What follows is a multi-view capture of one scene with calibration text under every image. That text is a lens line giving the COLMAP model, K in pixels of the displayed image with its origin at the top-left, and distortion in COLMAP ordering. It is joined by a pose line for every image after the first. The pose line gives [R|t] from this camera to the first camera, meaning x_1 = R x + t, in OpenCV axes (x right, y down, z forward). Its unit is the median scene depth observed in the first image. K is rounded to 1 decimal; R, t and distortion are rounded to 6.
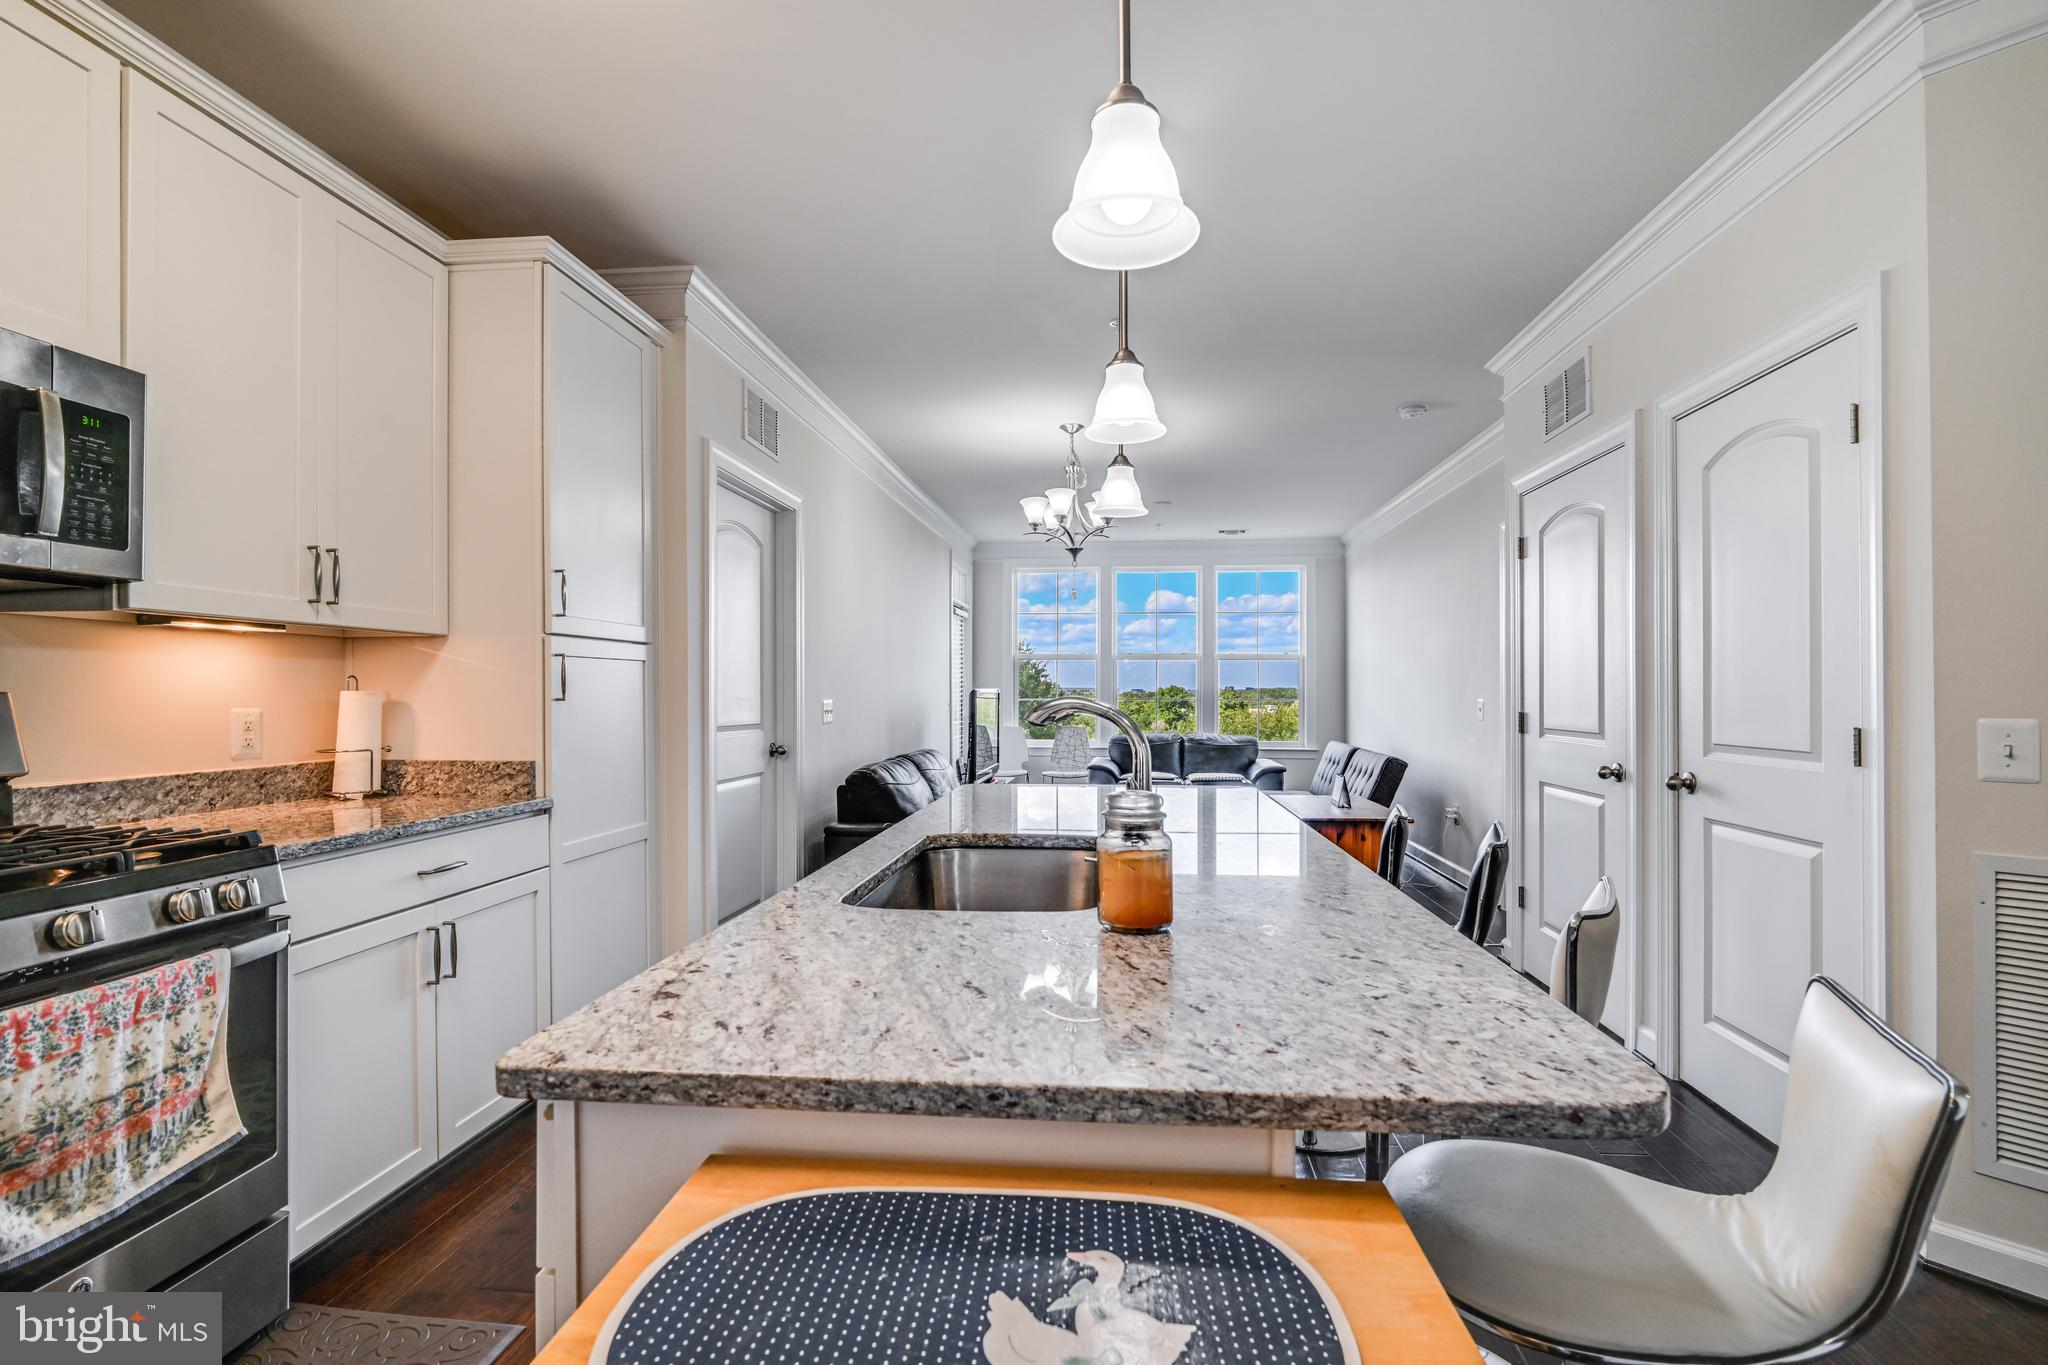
lens RADIAL K [[957.4, 0, 1028.6], [0, 957.4, 681.3], [0, 0, 1]] dist [-0.015379, -0.001563]
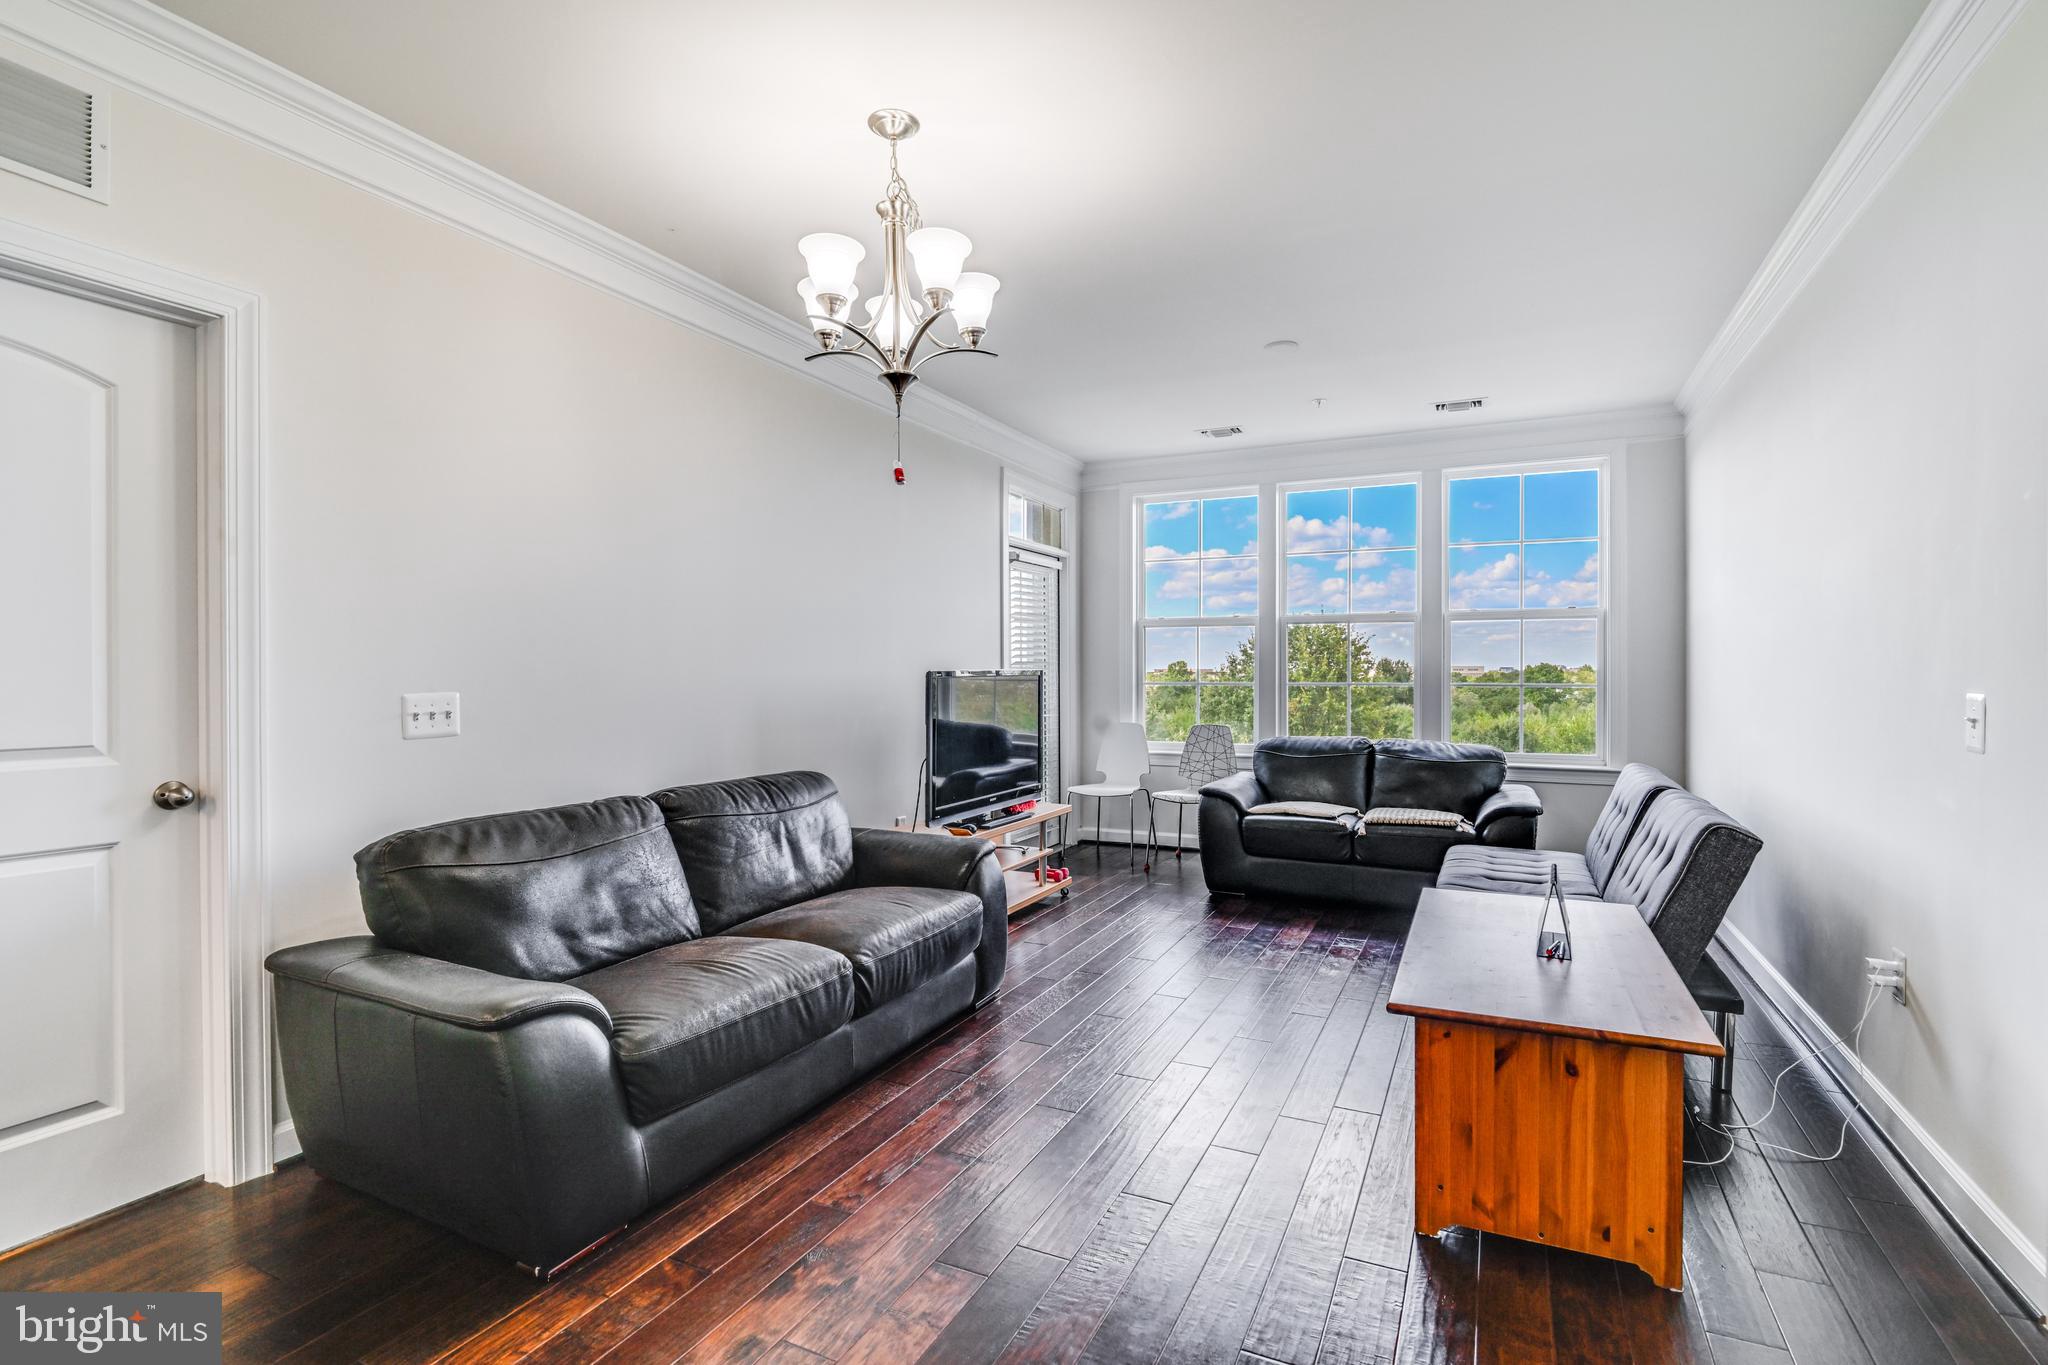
lens RADIAL K [[957.4, 0, 1032.6], [0, 957.4, 676.3], [0, 0, 1]] dist [-0.015379, -0.001563]
pose [[0.940220, -0.005251, -0.340528, 0.529155], [0.010323, 0.999861, 0.013083, 0.010765], [0.340412, -0.015816, 0.940143, 1.111400]]
